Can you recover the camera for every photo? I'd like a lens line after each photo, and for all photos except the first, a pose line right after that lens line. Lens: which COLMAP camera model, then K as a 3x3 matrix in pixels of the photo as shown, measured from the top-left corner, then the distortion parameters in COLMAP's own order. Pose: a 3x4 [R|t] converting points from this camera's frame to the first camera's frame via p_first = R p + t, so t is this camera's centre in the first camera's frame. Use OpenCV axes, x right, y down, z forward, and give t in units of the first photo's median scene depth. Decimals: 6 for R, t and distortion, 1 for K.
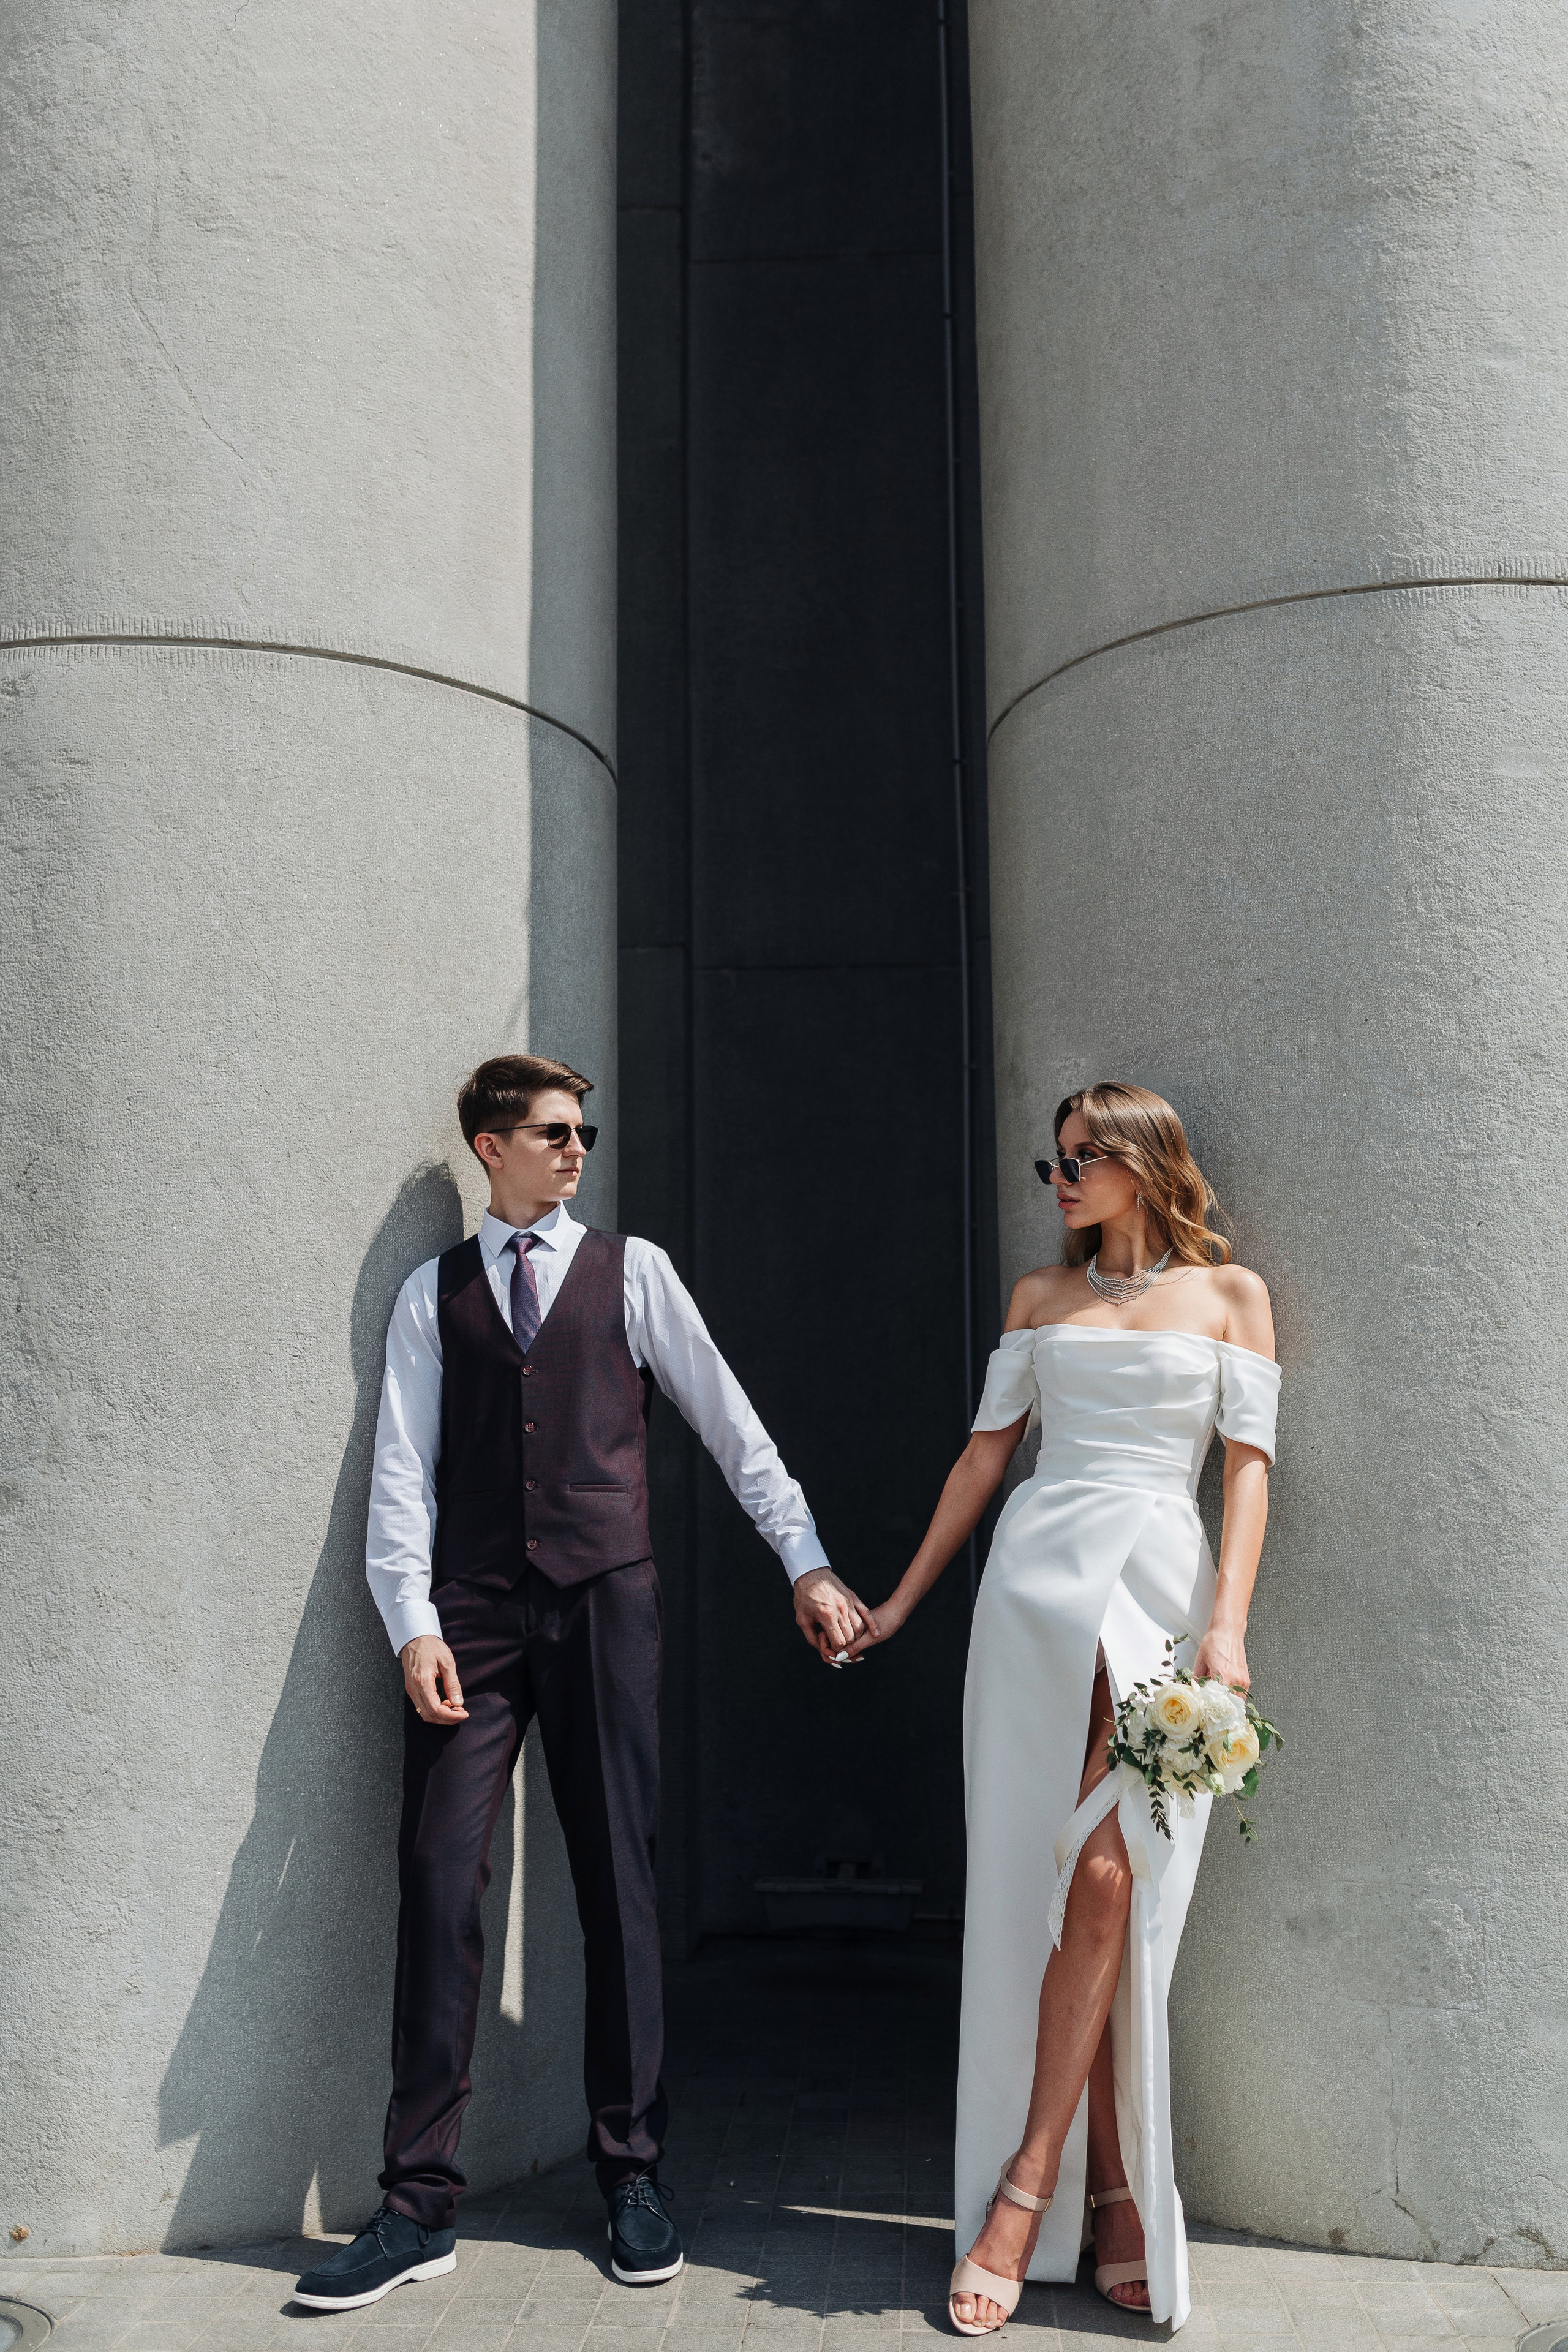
lens RADIAL K [[2306.4, 0, 799.3], [0, 2306.4, 1180.6], [0, 0, 1]] dist [-0.001316, 0.006427]
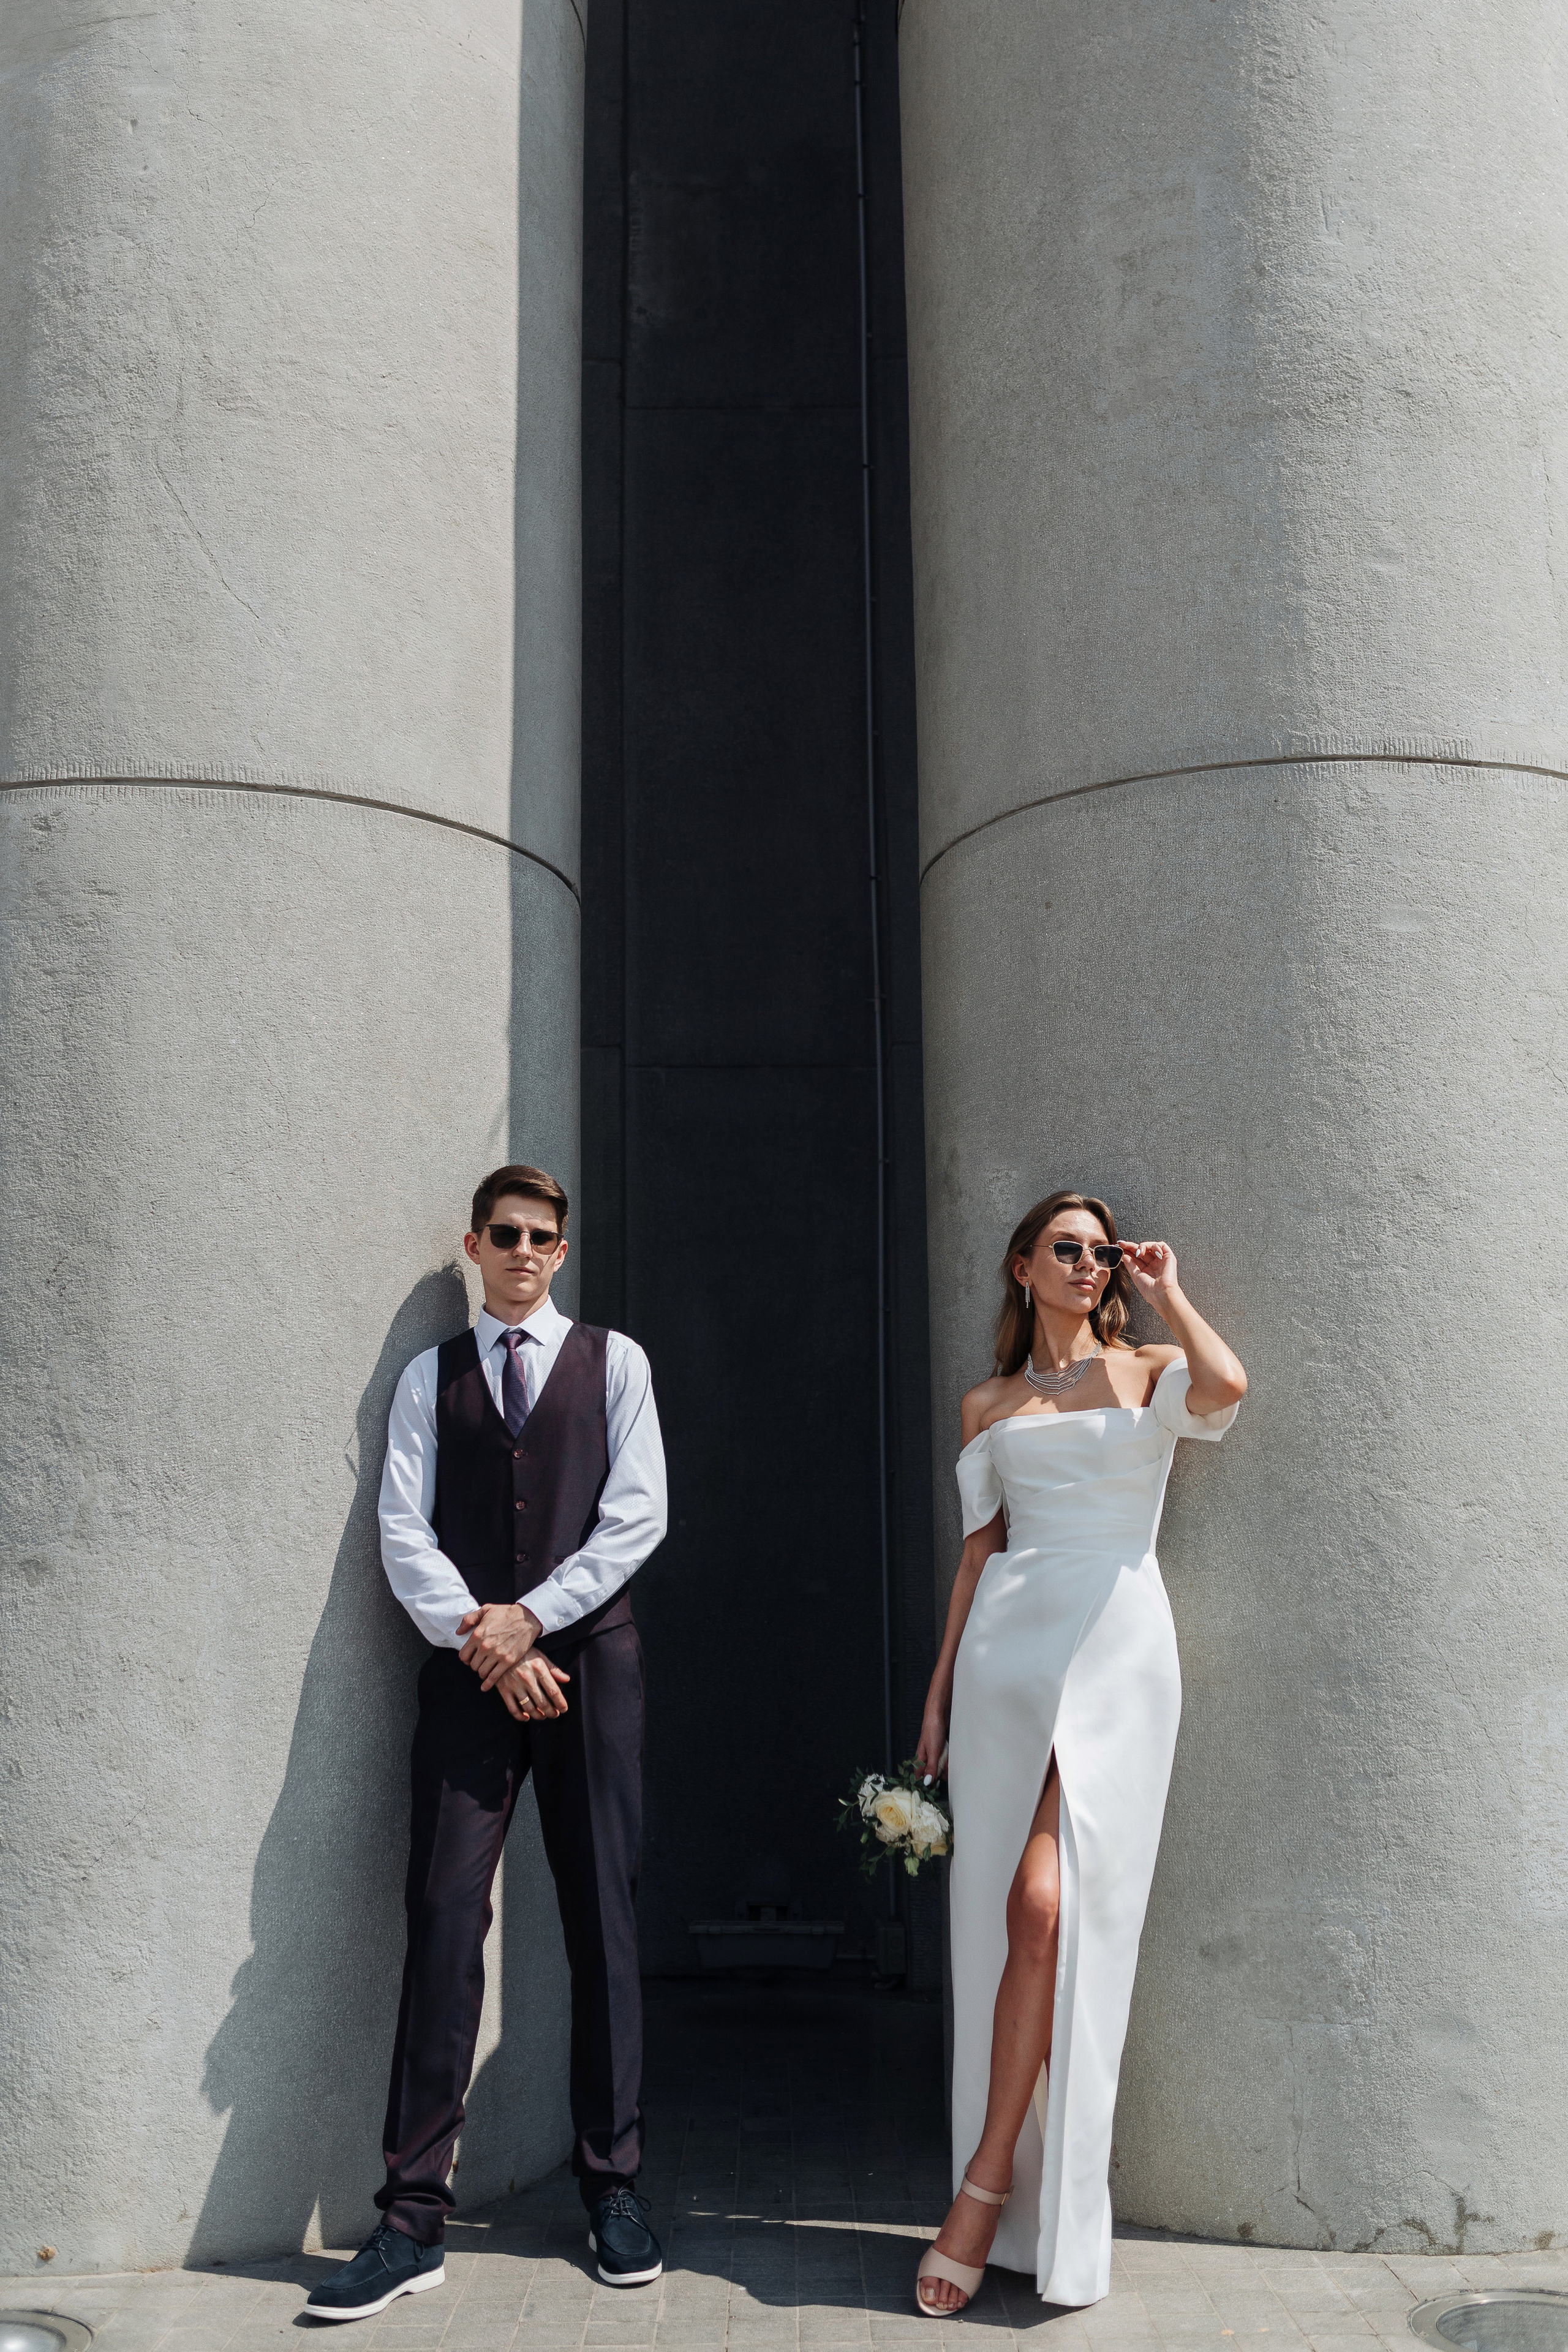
lens RADIAL K [[2275.5, 0, 805.7], [0, 2275.5, 1178.4], [0, 0, 1]] dist [-0.000147, 0.003071]
pose [[0.997787, 0.009535, 0.065806, -0.052811], [-0.007782, 0.999609, -0.026845, -0.020382], [-0.066036, 0.026274, 0.997471, -0.094149]]
